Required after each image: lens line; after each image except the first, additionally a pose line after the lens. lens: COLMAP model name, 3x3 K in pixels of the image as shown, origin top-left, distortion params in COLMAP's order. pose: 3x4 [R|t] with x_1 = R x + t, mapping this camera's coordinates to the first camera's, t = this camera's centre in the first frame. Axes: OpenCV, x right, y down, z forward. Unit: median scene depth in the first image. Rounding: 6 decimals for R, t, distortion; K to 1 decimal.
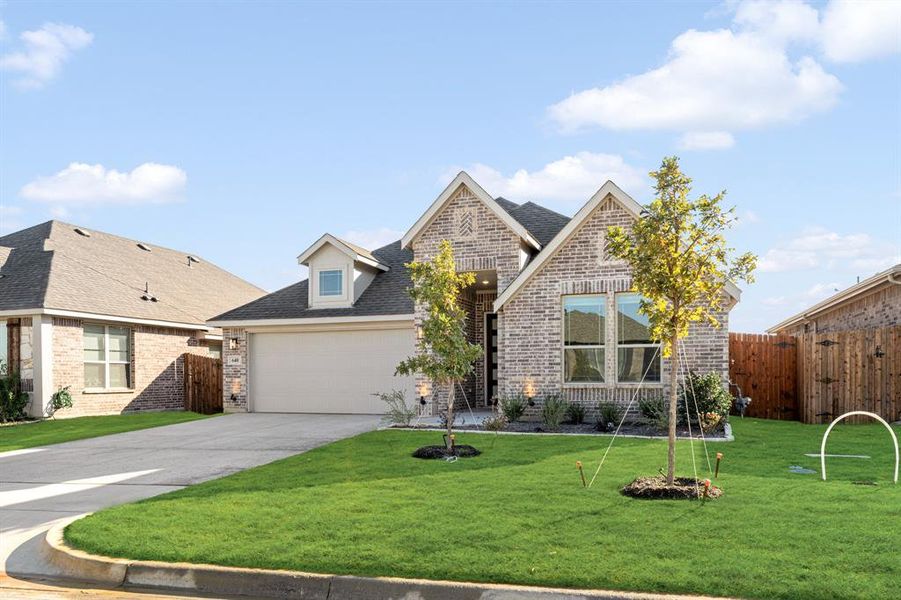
lens RADIAL K [[364.1, 0, 449.8], [0, 364.1, 371.9], [0, 0, 1]] dist [0.000687, 0.000177]
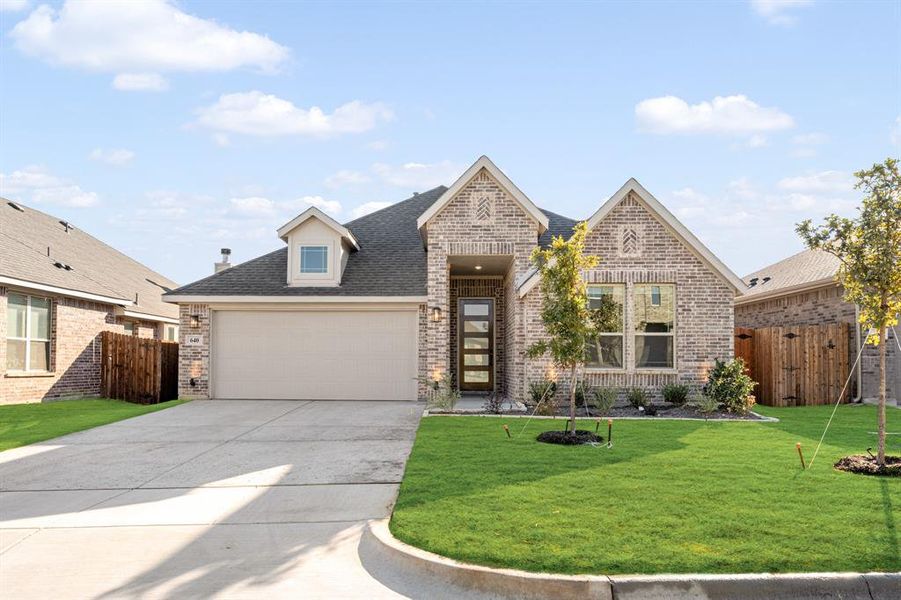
lens RADIAL K [[366.0, 0, 435.9], [0, 366.0, 349.9], [0, 0, 1]] dist [0.000162, -0.000047]
pose [[0.986716, 0.016316, 0.161630, -0.170028], [-0.012916, 0.999673, -0.022067, 0.003790], [-0.161938, 0.019687, 0.986605, 0.028918]]
